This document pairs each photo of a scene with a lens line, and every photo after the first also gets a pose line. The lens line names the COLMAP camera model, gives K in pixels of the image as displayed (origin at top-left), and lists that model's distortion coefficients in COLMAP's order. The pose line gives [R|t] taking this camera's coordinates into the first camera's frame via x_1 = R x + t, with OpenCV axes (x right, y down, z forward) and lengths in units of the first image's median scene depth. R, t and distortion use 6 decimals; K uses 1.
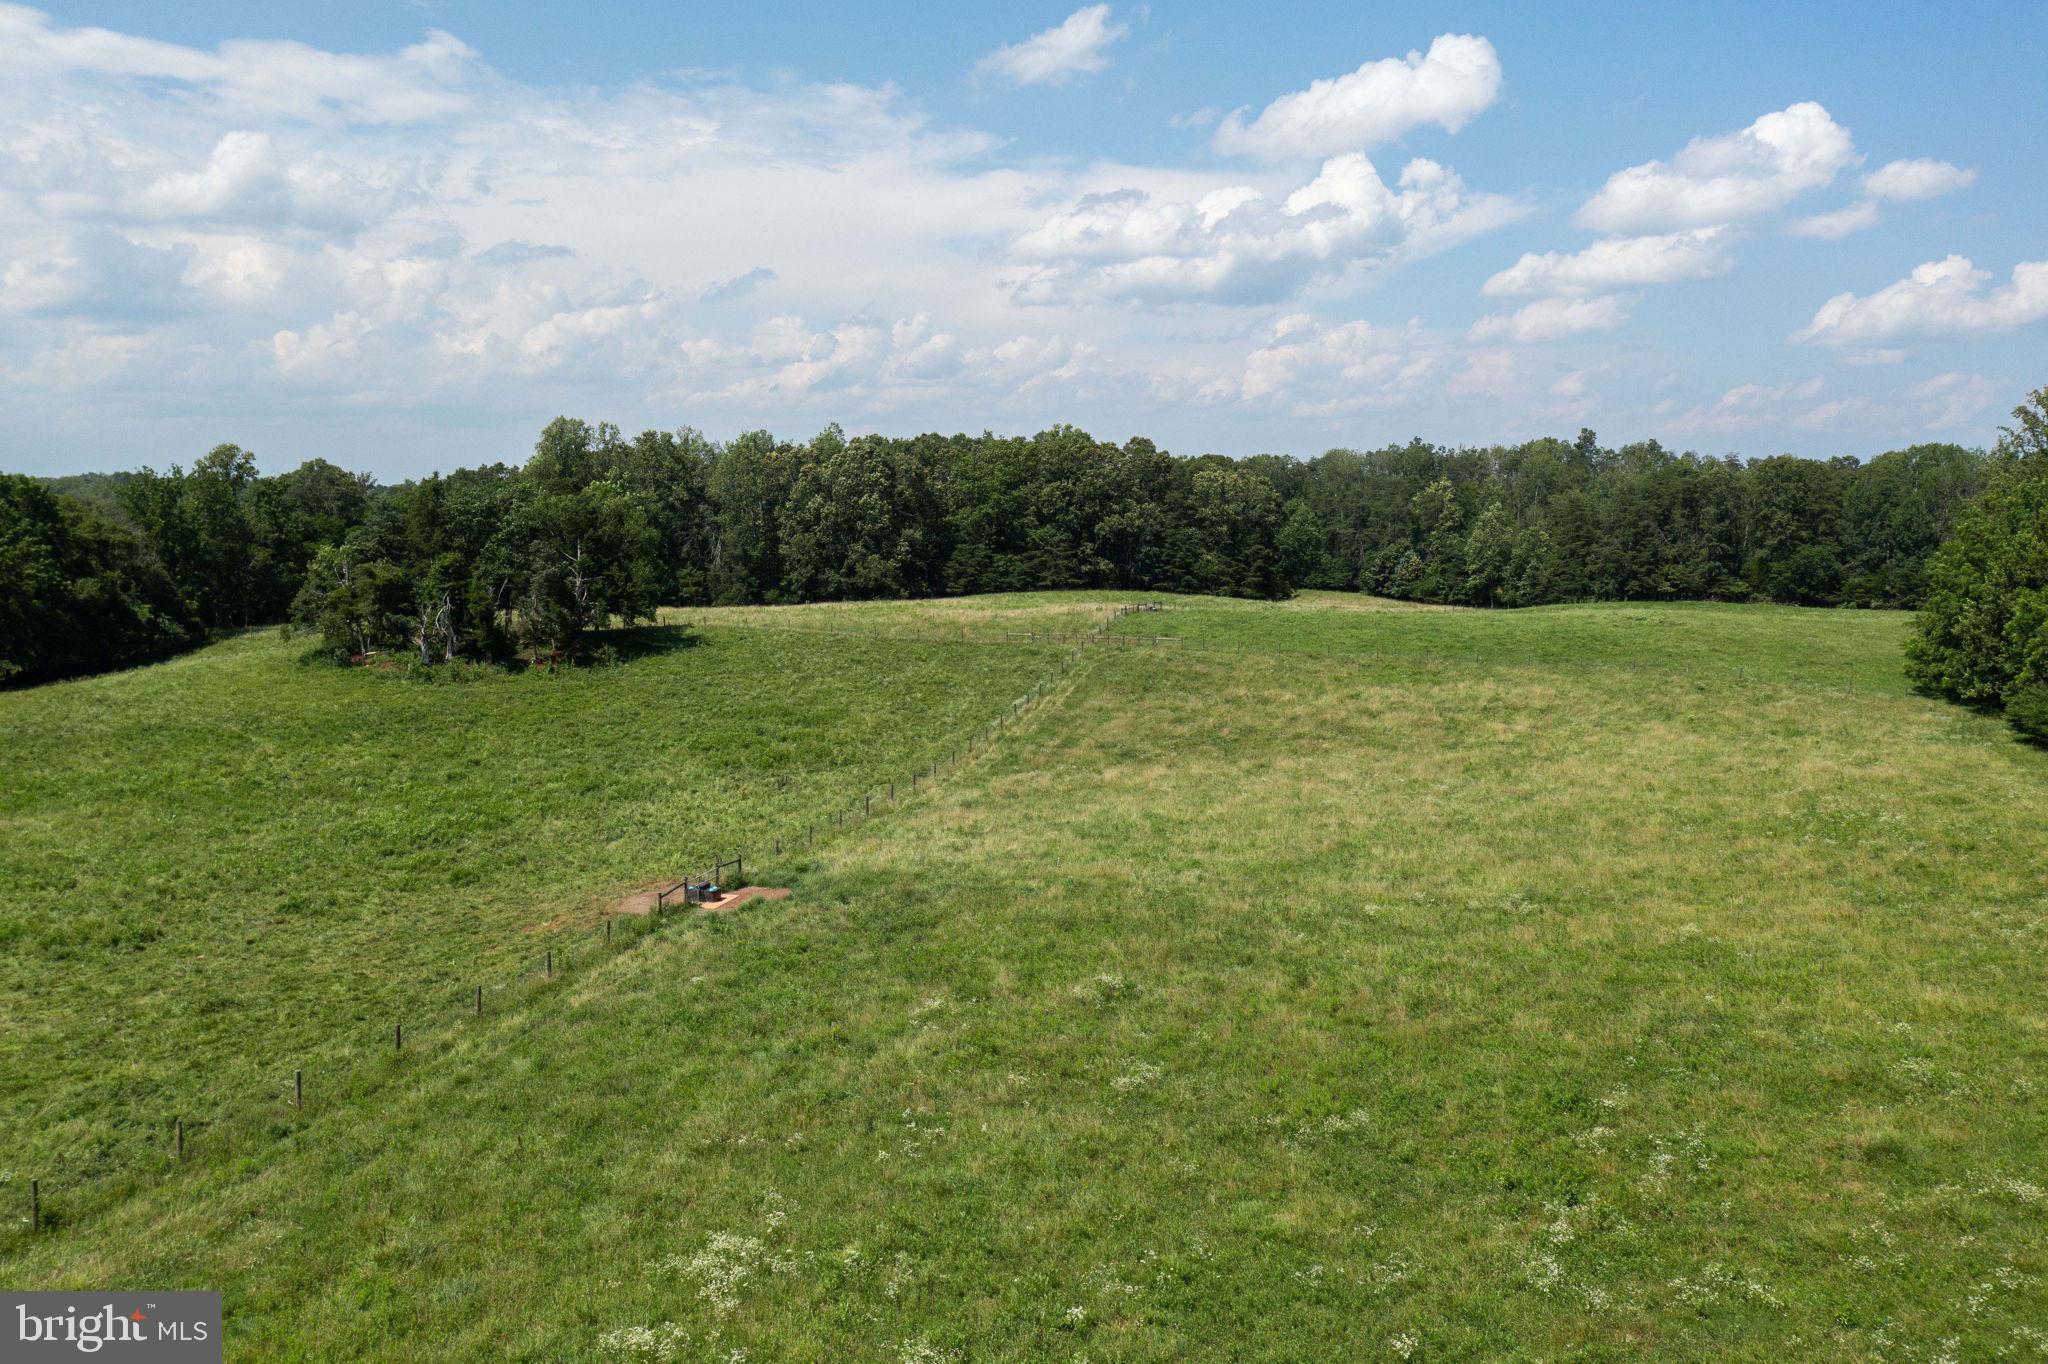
lens RADIAL K [[1606.8, 0, 1024.0], [0, 1606.8, 682.0], [0, 0, 1]] dist [-0.005218, 0.003523]
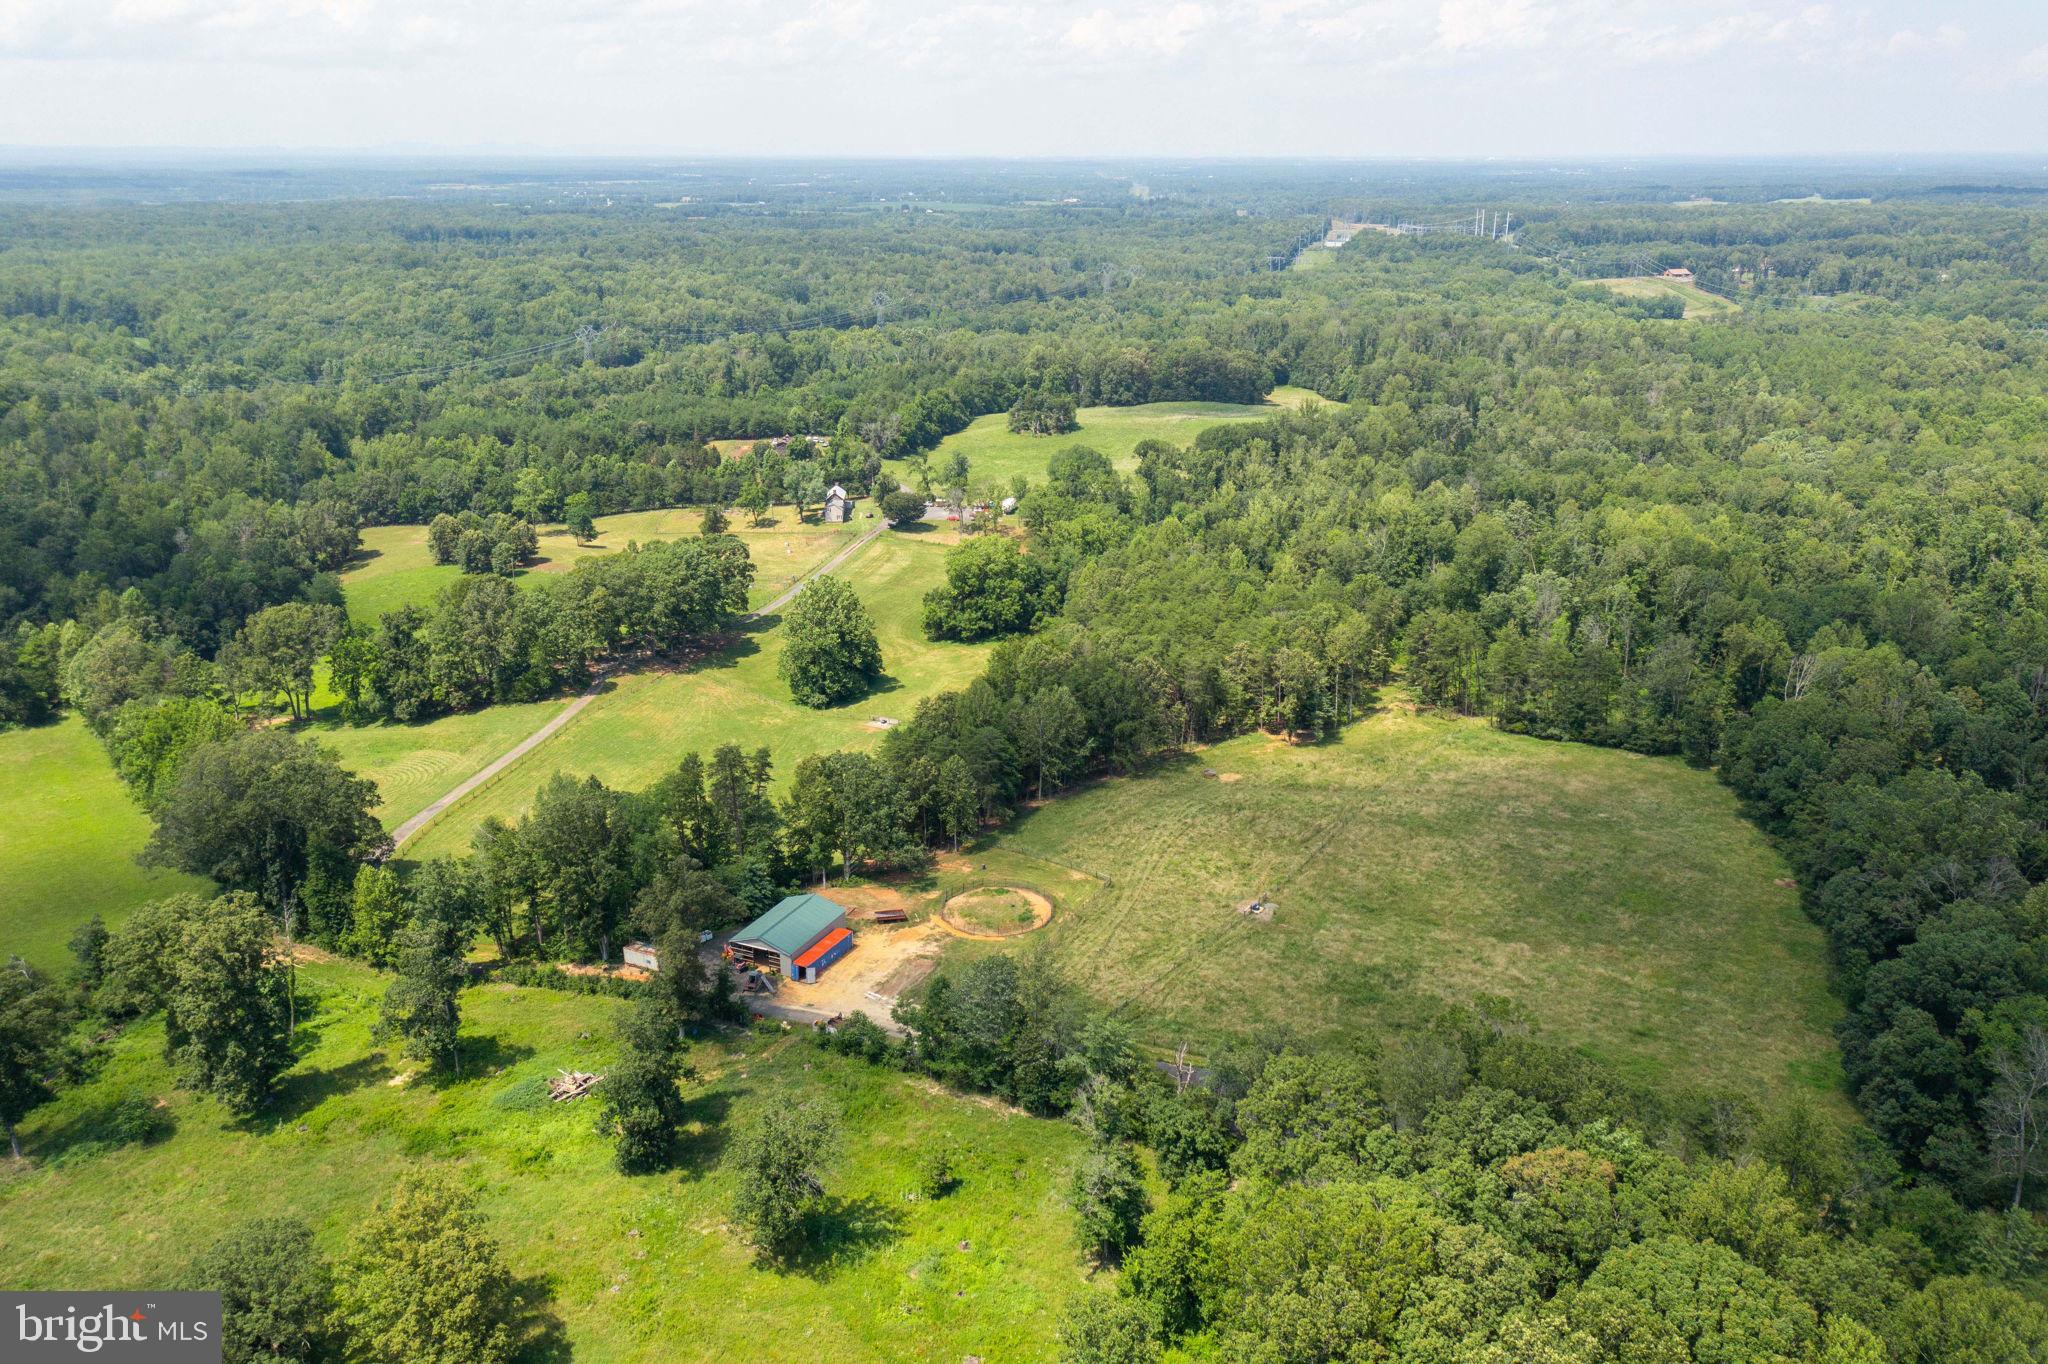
lens RADIAL K [[1606.8, 0, 1024.0], [0, 1606.8, 682.0], [0, 0, 1]] dist [-0.005218, 0.003523]
pose [[0.982379, 0.057135, -0.177951, 0.331570], [-0.020222, 0.979031, 0.202703, -0.159789], [0.185801, -0.195533, 0.962935, -2.417284]]
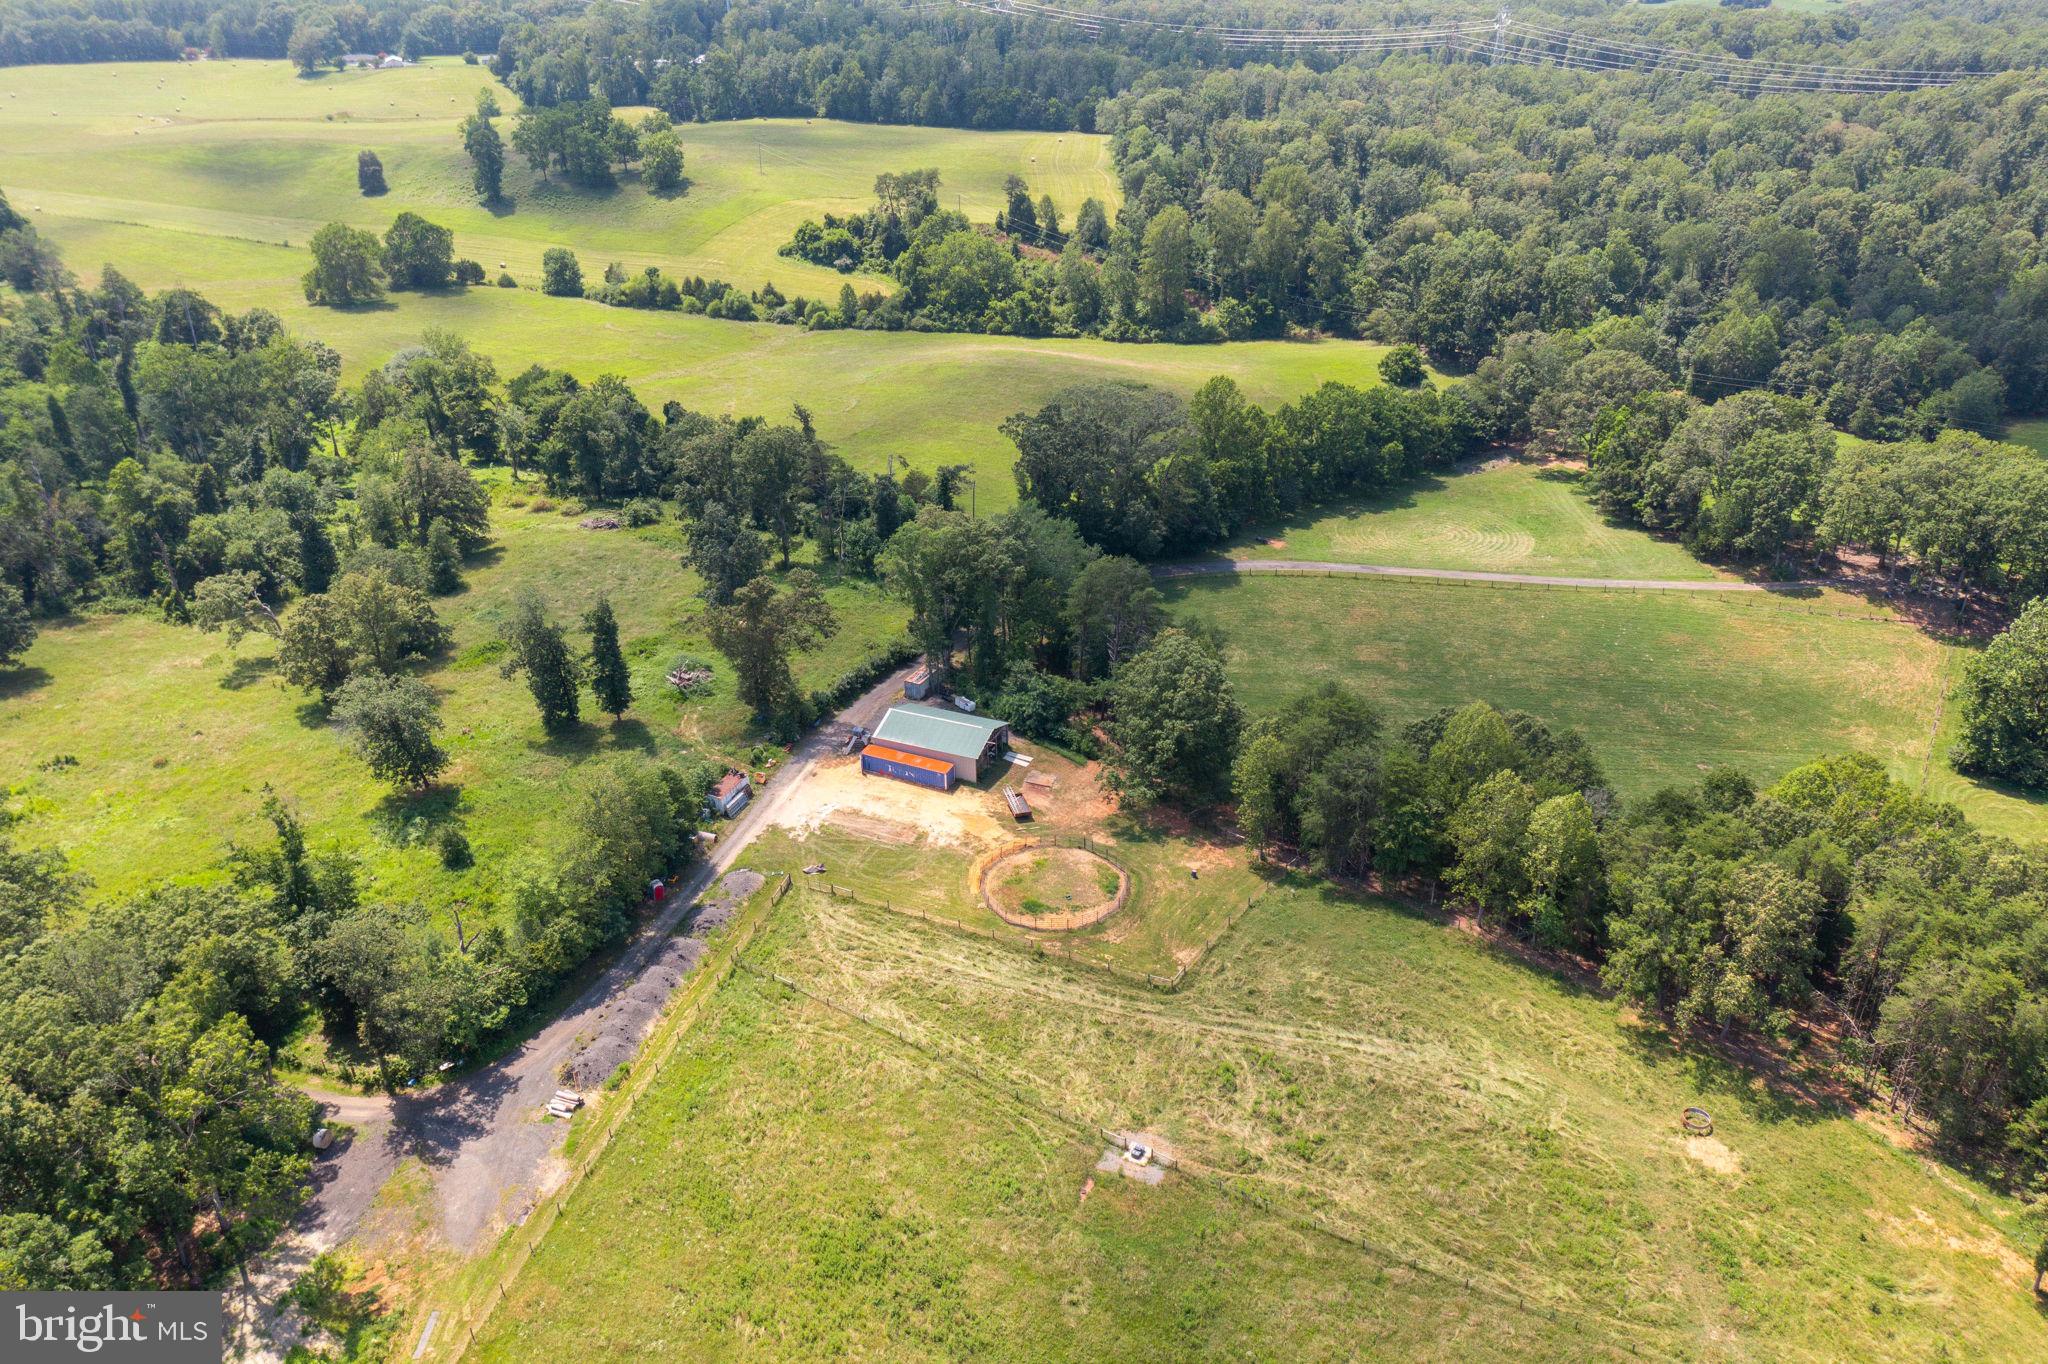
lens RADIAL K [[1606.8, 0, 1024.0], [0, 1606.8, 682.0], [0, 0, 1]] dist [-0.005218, 0.003523]
pose [[-0.176857, 0.458468, -0.870936, 0.762968], [-0.092598, 0.873209, 0.478468, -0.267210], [0.979871, 0.165267, -0.111980, -1.453749]]
